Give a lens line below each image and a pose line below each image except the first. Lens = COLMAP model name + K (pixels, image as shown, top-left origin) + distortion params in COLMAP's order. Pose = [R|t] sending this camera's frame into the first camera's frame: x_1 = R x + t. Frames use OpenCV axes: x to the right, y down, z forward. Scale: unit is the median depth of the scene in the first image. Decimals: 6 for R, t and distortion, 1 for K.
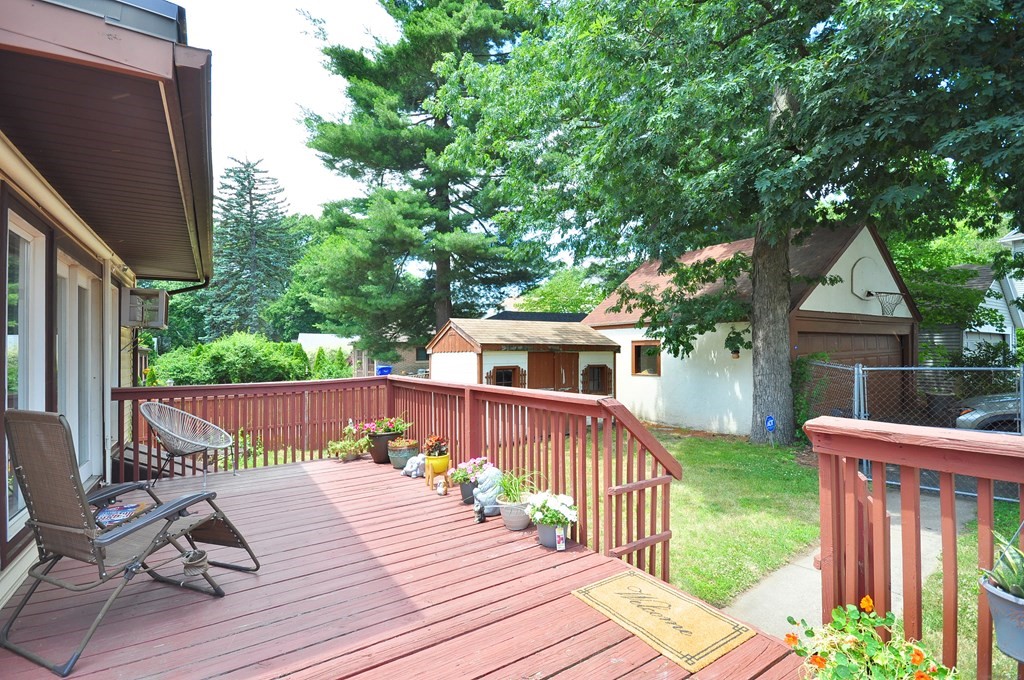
lens RADIAL K [[475.4, 0, 511.3], [0, 475.4, 373.7], [0, 0, 1]] dist [0.000089, -0.000073]
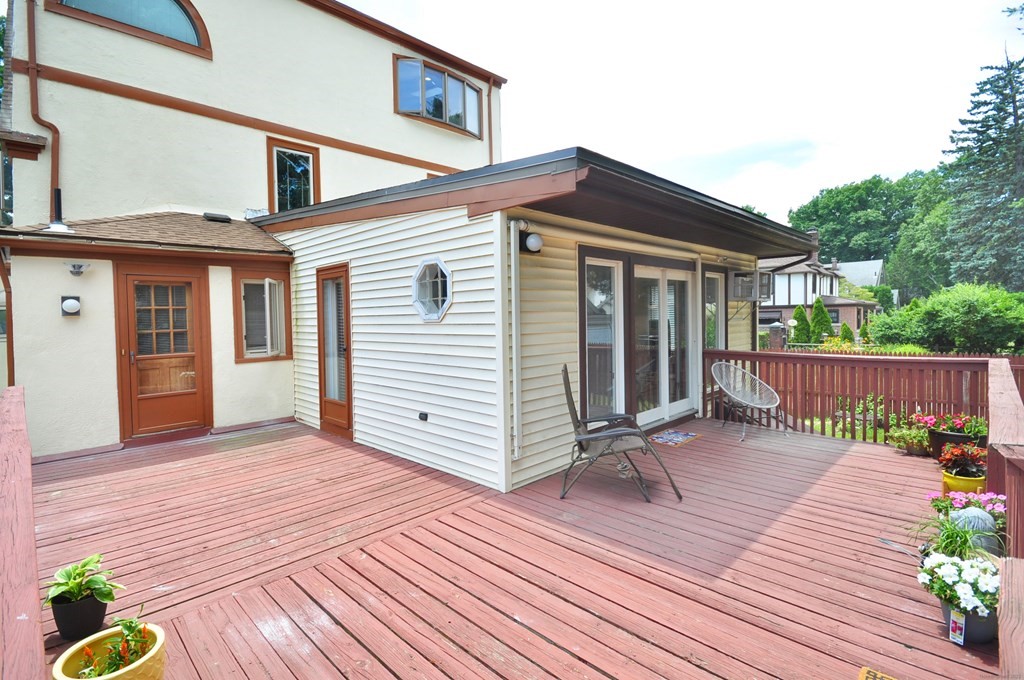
lens RADIAL K [[485.9, 0, 512.0], [0, 485.9, 340.0], [0, 0, 1]] dist [0.001592, 0.000319]
pose [[0.220909, 0.061186, -0.973373, 0.376346], [-0.027273, 0.998027, 0.056546, -0.056977], [0.974913, 0.014055, 0.222142, 0.120857]]
